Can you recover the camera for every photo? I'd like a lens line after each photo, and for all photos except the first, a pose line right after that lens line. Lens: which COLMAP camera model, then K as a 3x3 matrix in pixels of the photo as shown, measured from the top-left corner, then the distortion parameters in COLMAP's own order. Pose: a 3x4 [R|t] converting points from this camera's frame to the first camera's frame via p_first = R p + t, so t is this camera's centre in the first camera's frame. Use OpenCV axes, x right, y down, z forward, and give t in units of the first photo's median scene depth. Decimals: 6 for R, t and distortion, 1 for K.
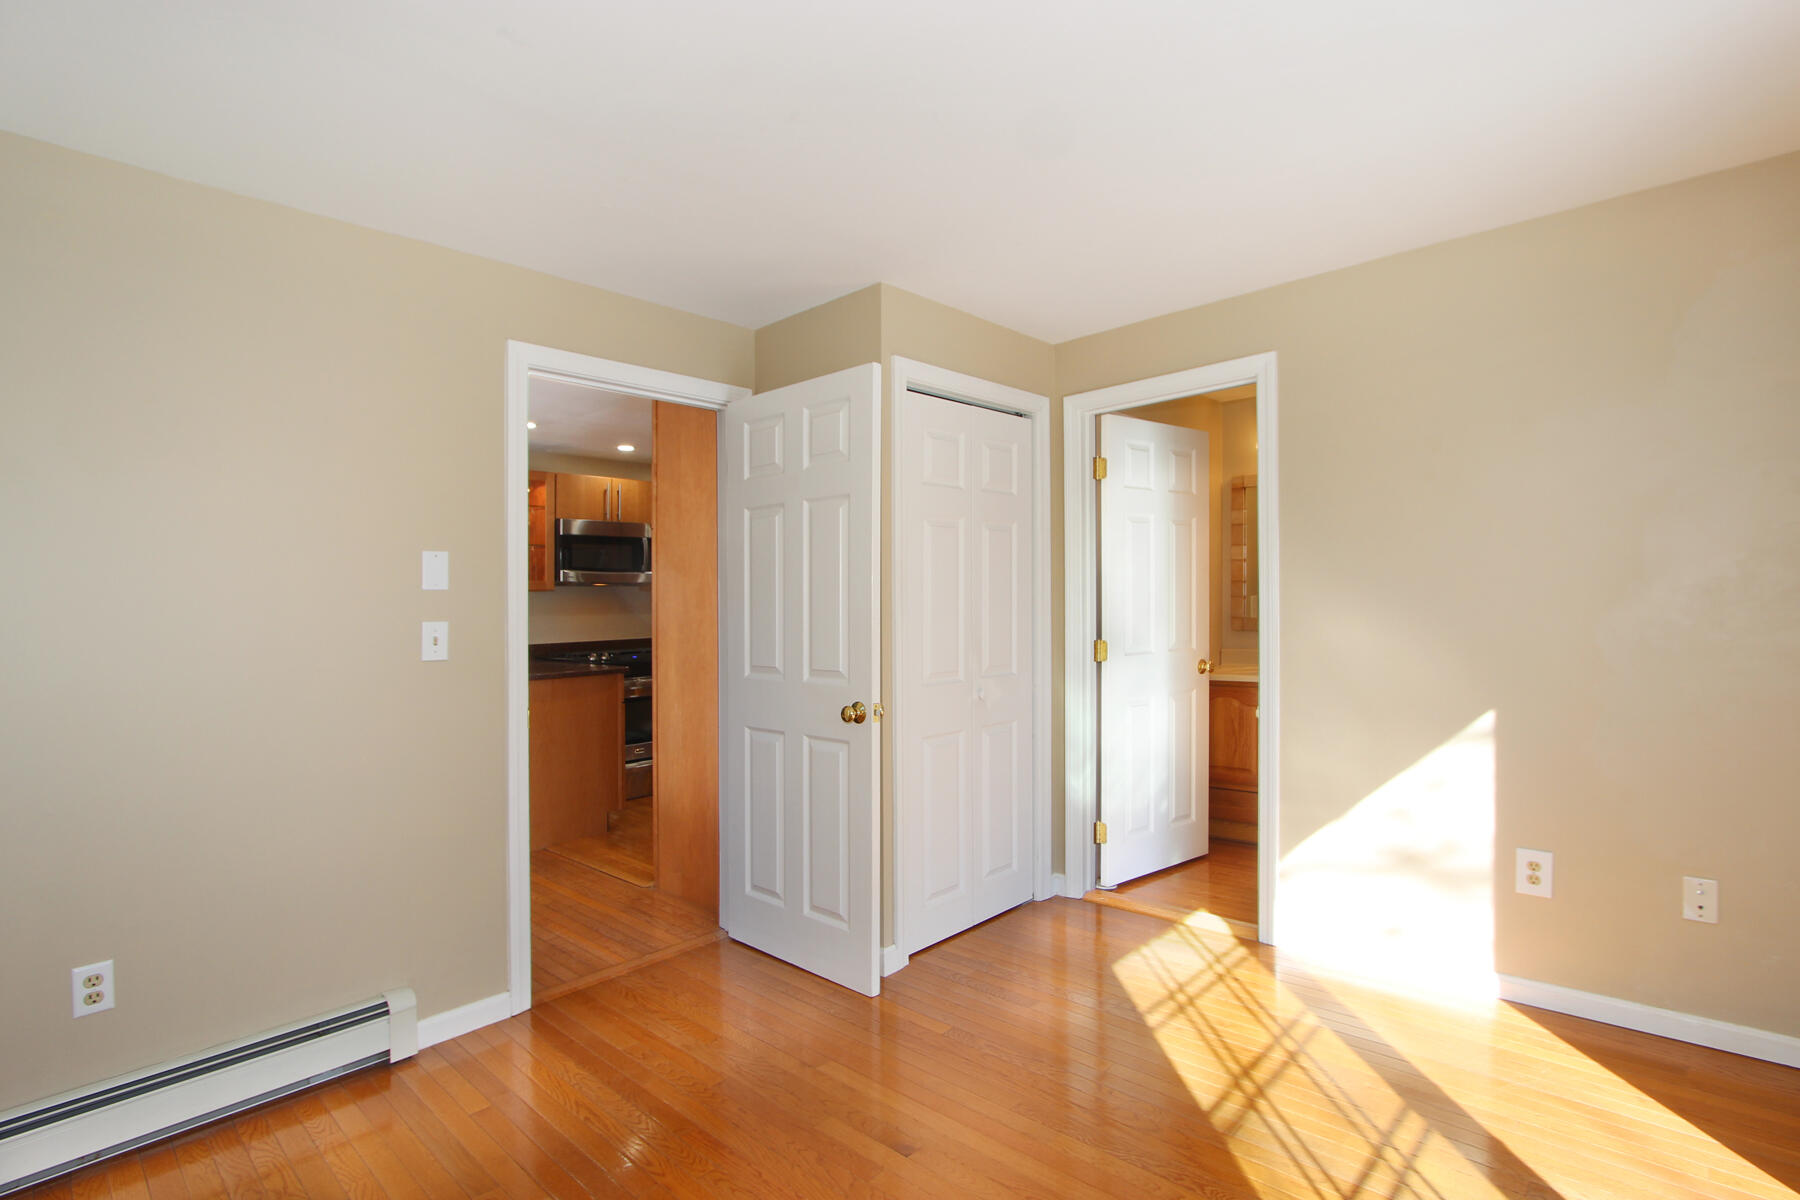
lens RADIAL K [[848.0, 0, 903.0], [0, 848.0, 596.0], [0, 0, 1]] dist [-0.019034, 0.004689]
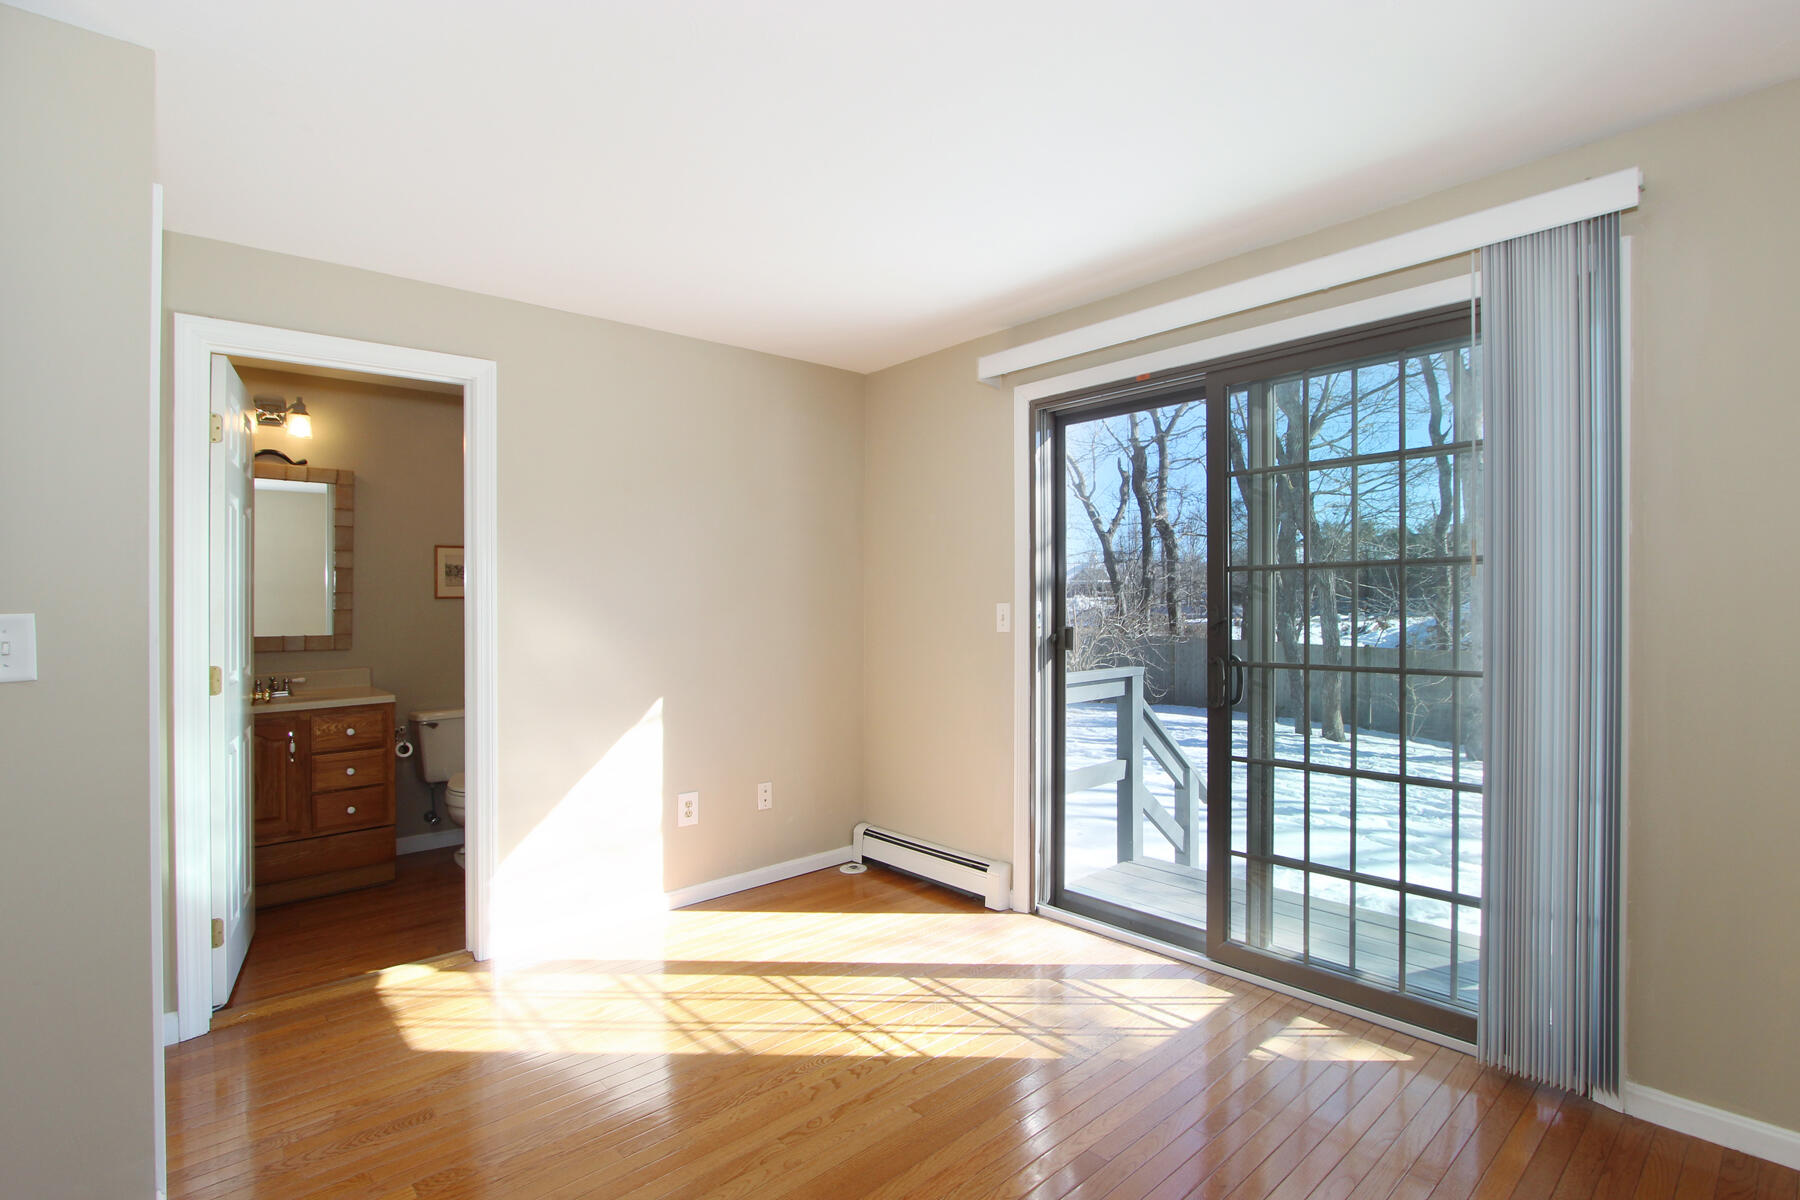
lens RADIAL K [[848.0, 0, 934.1], [0, 848.0, 621.2], [0, 0, 1]] dist [-0.019034, 0.004689]
pose [[0.073253, 0.004650, 0.997303, -0.620617], [-0.003586, 0.999984, -0.004399, 0.022286], [-0.997307, -0.003254, 0.073269, 0.491378]]
